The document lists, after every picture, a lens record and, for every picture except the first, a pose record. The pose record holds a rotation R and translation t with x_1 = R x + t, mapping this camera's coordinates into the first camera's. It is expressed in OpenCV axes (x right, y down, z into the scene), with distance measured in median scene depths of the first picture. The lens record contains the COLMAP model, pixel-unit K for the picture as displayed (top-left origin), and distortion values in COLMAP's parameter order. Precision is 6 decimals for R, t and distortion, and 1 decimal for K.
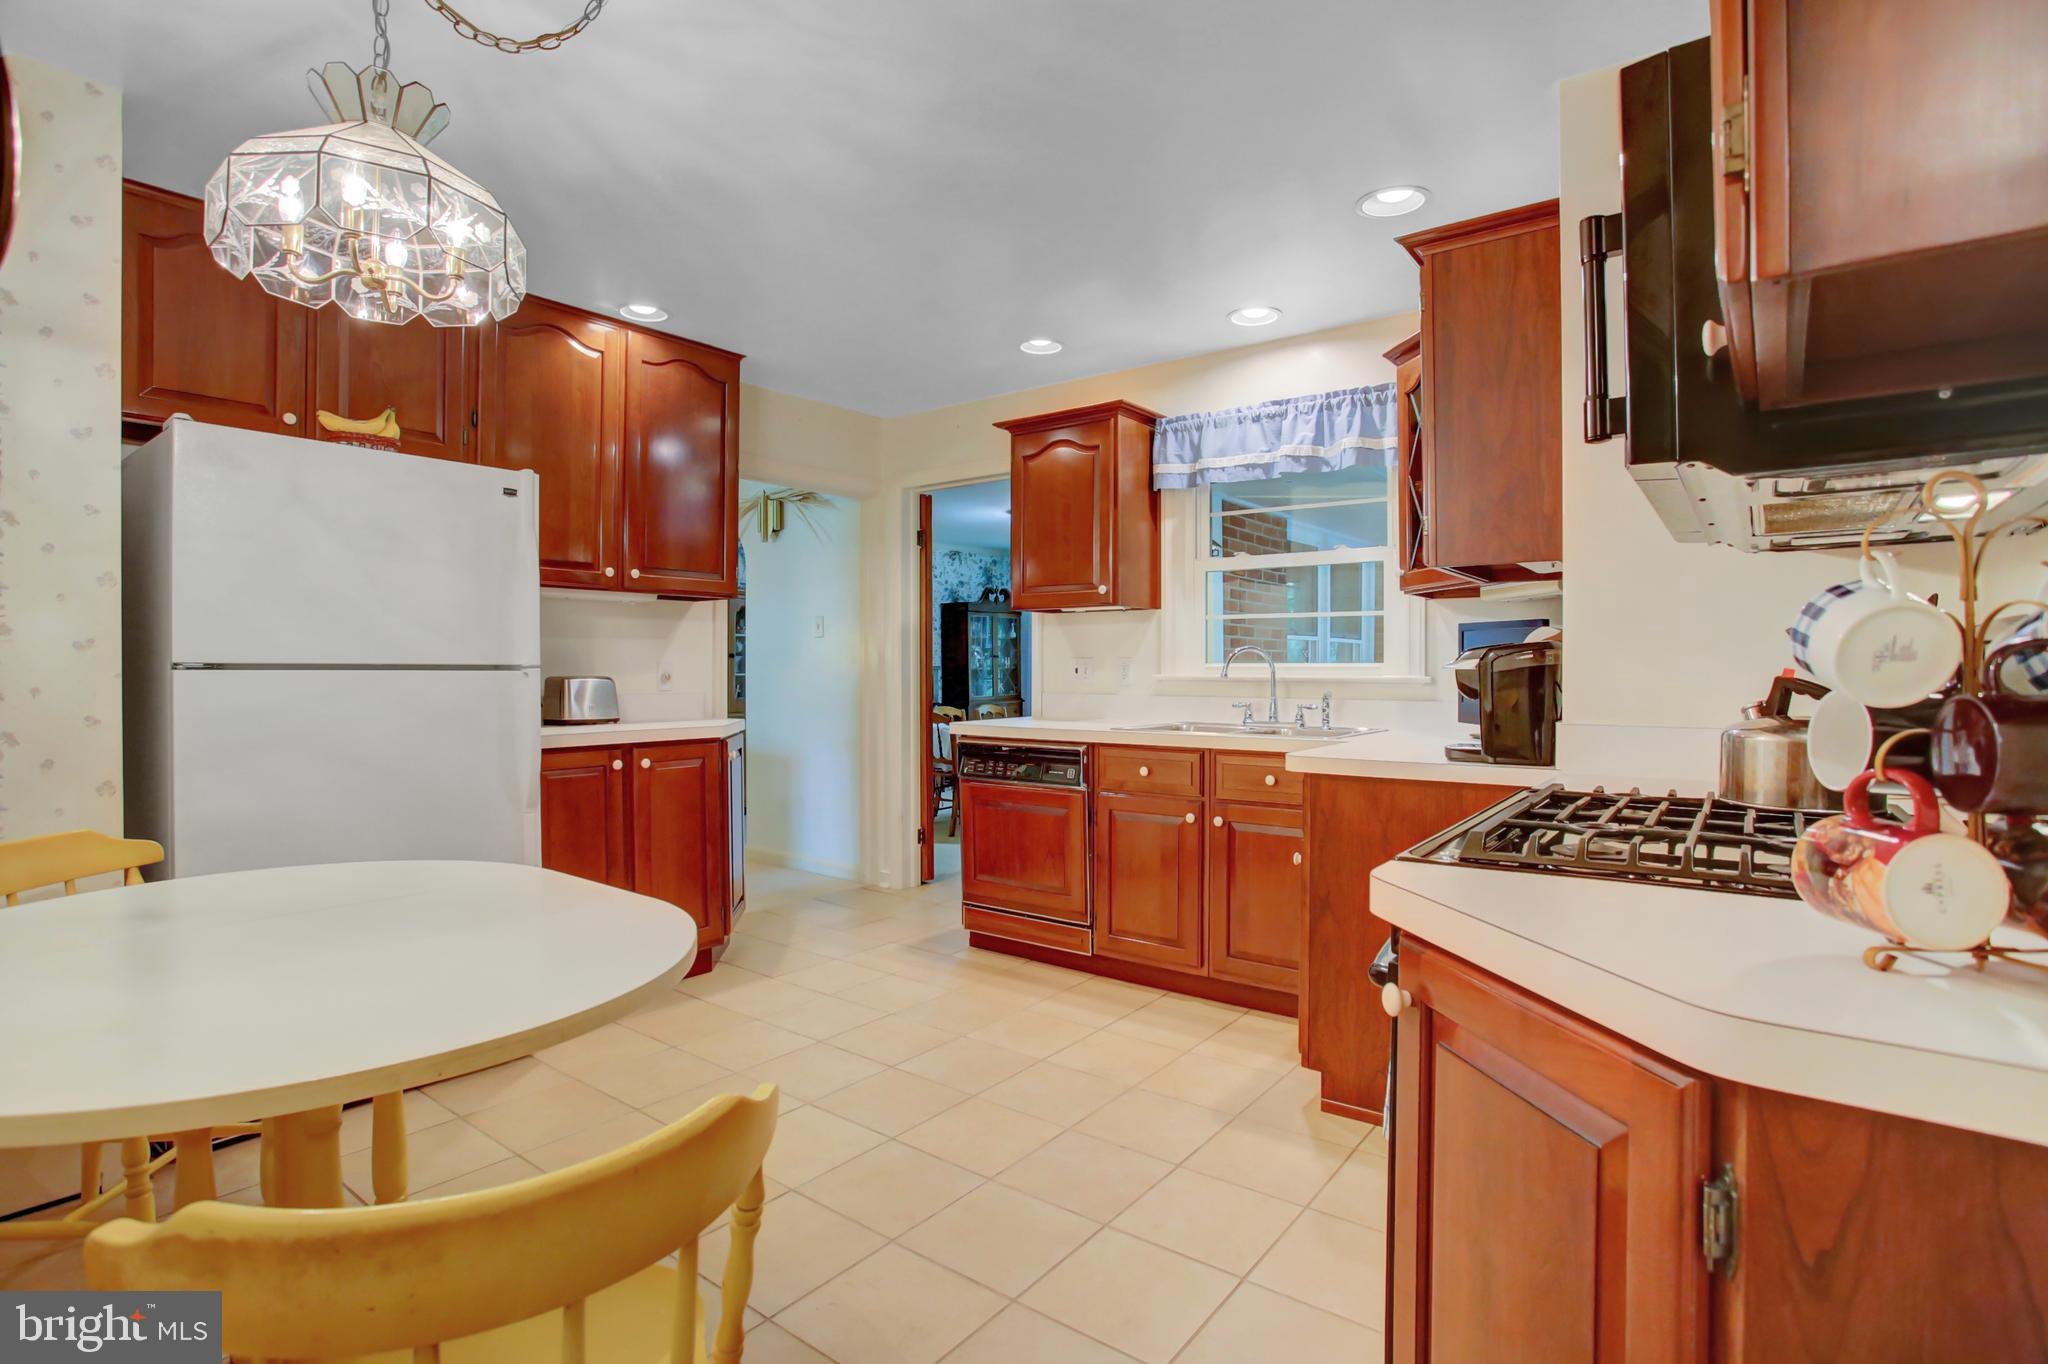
lens RADIAL K [[1017.5, 0, 1041.1], [0, 1017.5, 669.9], [0, 0, 1]] dist [-0.038853, 0.001317]
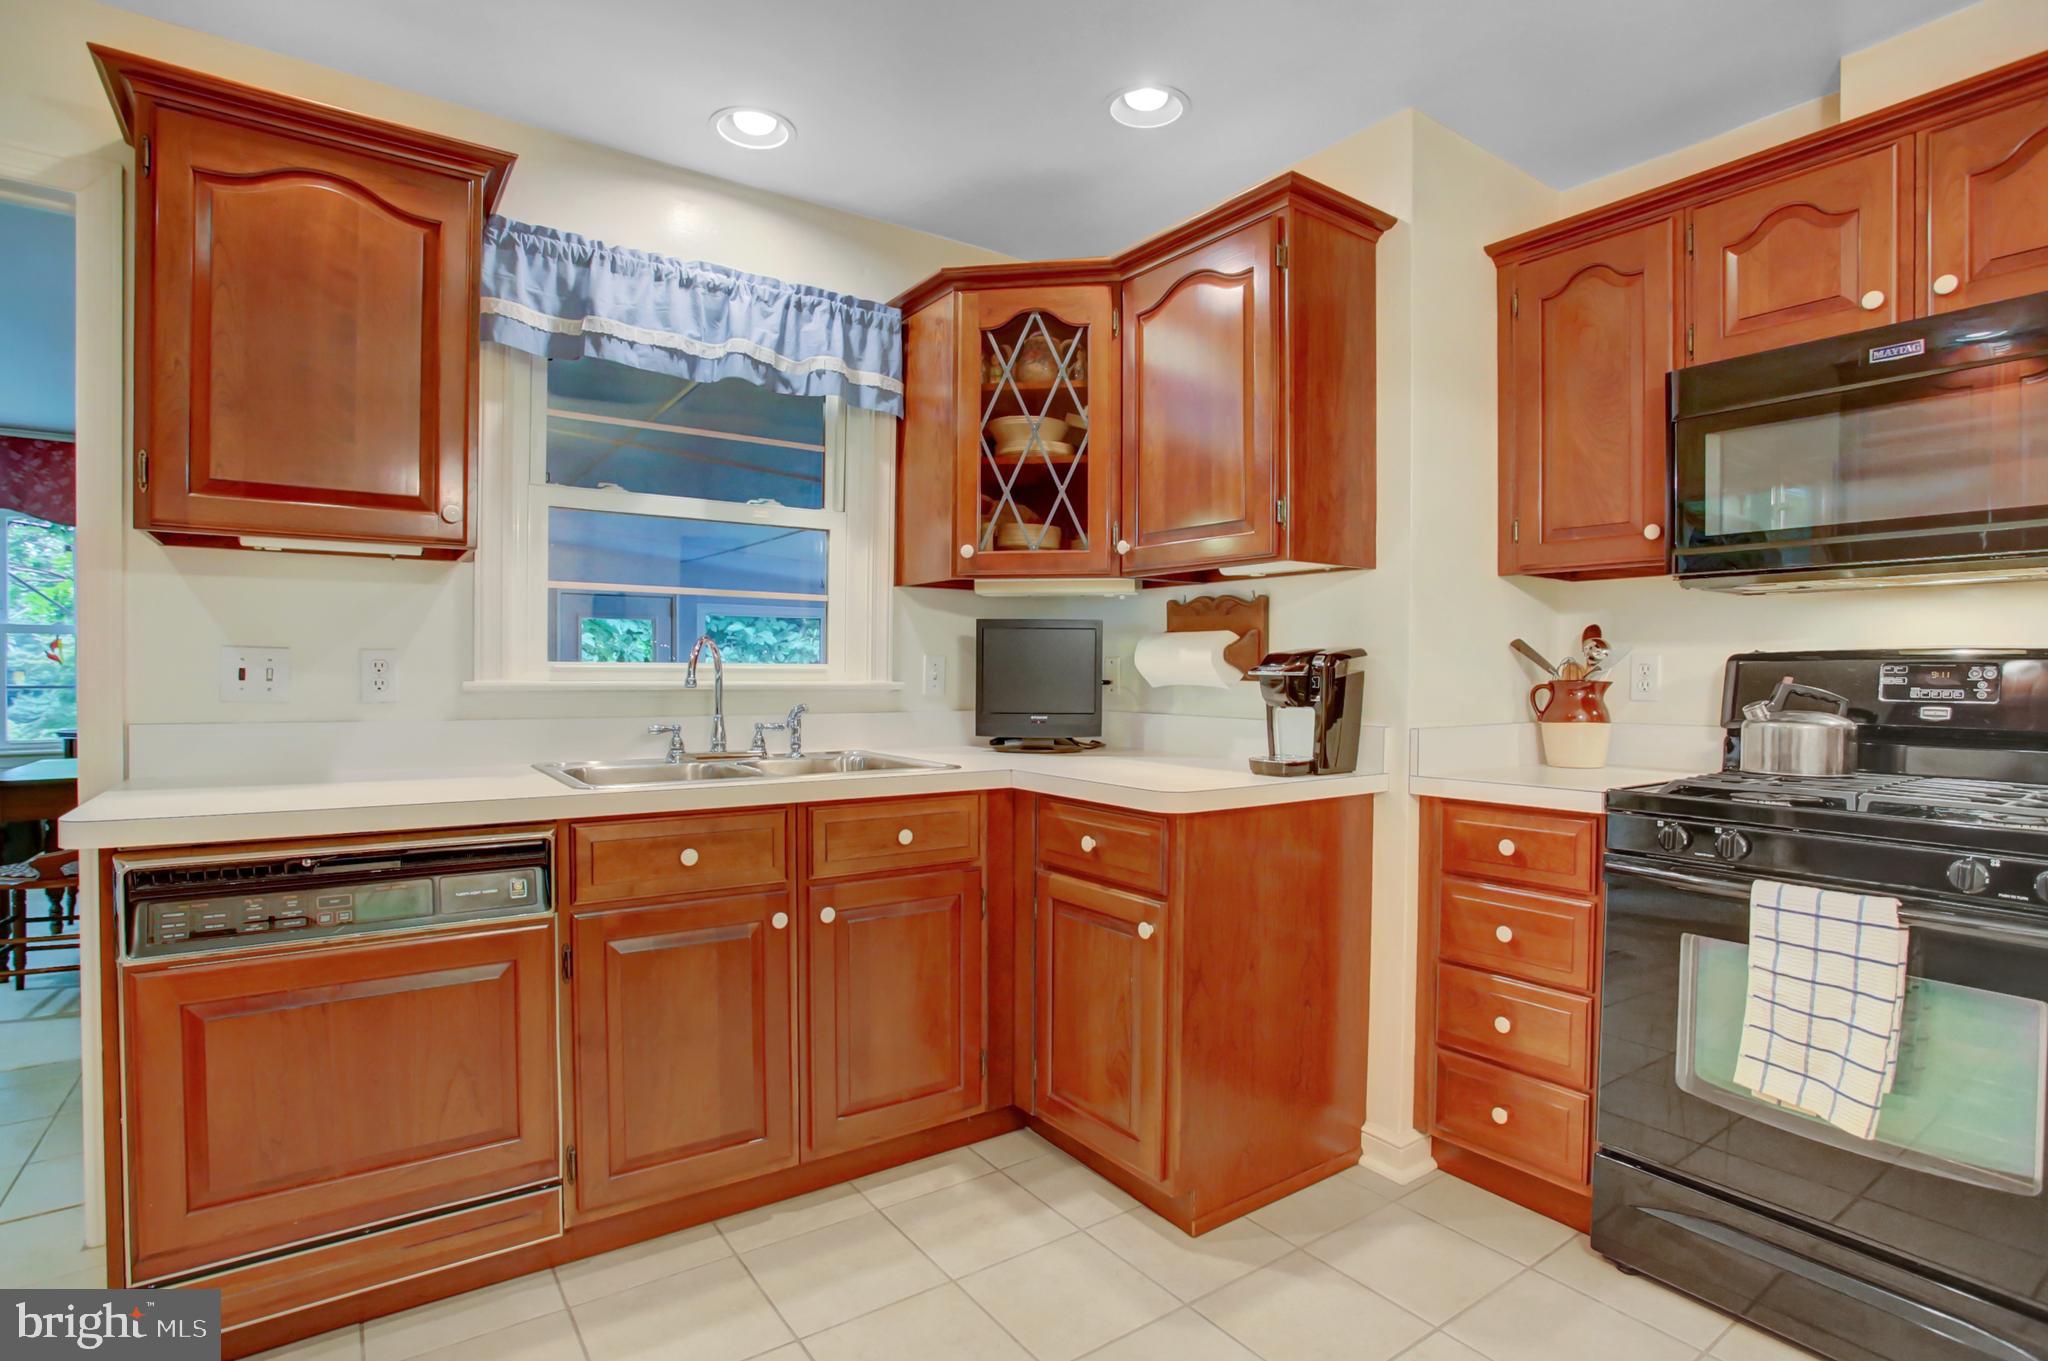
lens RADIAL K [[1017.5, 0, 1035.5], [0, 1017.5, 693.3], [0, 0, 1]] dist [-0.038853, 0.001317]
pose [[0.317123, -0.020350, 0.948166, -0.336426], [-0.003876, 0.999734, 0.022754, -0.002764], [-0.948376, -0.010891, 0.316960, 0.599768]]
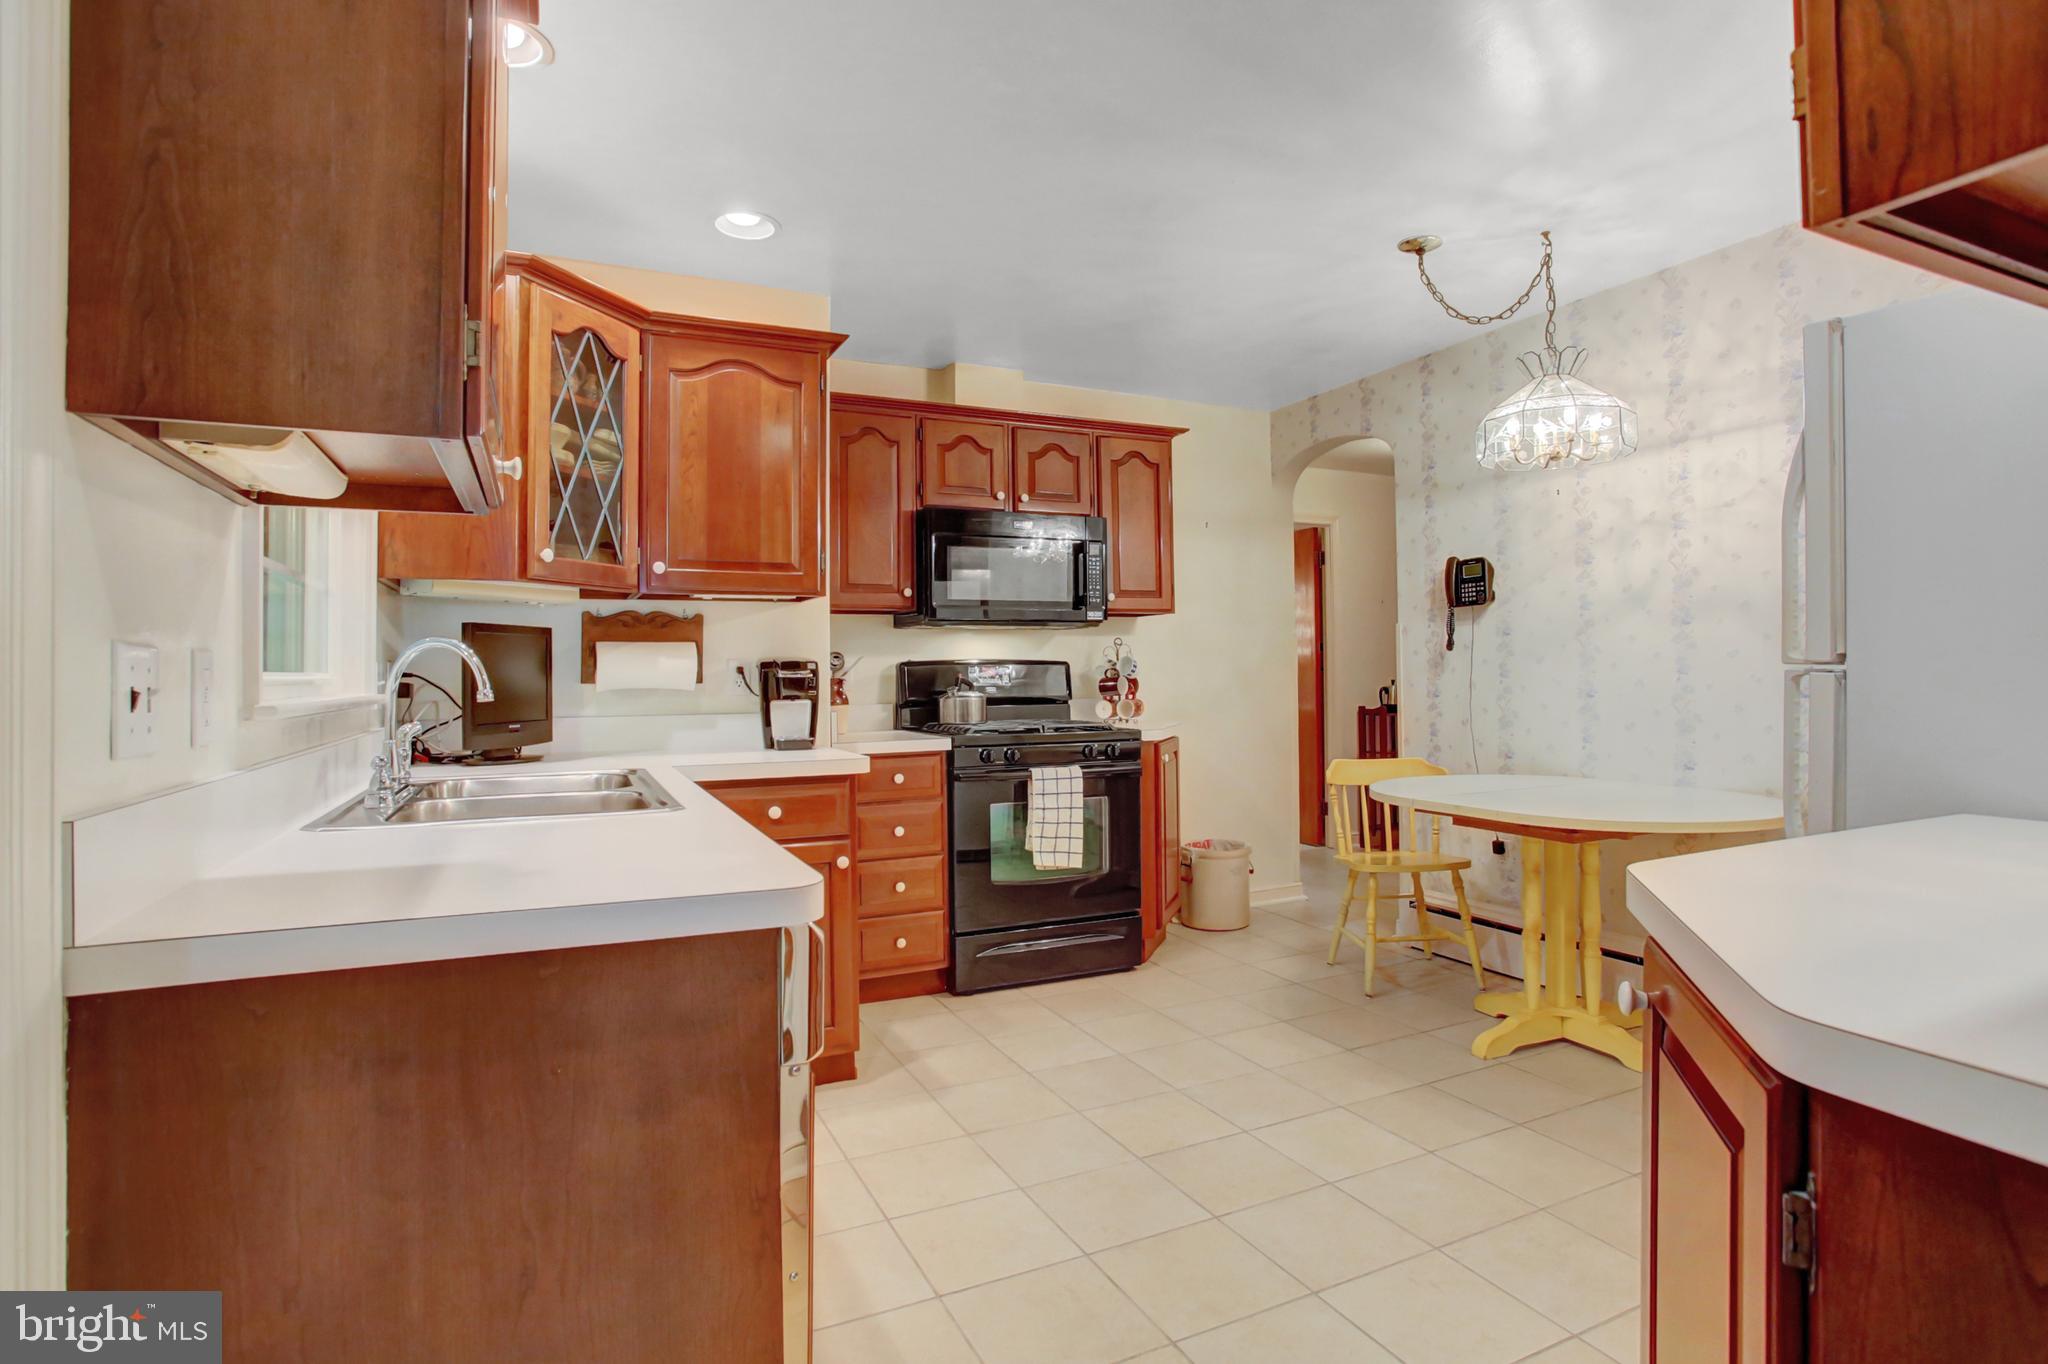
lens RADIAL K [[1017.5, 0, 1029.6], [0, 1017.5, 676.7], [0, 0, 1]] dist [-0.038853, 0.001317]
pose [[-0.862820, 0.009059, 0.505430, -0.302694], [0.013060, 0.999905, 0.004373, -0.001599], [-0.505342, 0.010374, -0.862857, 1.250866]]
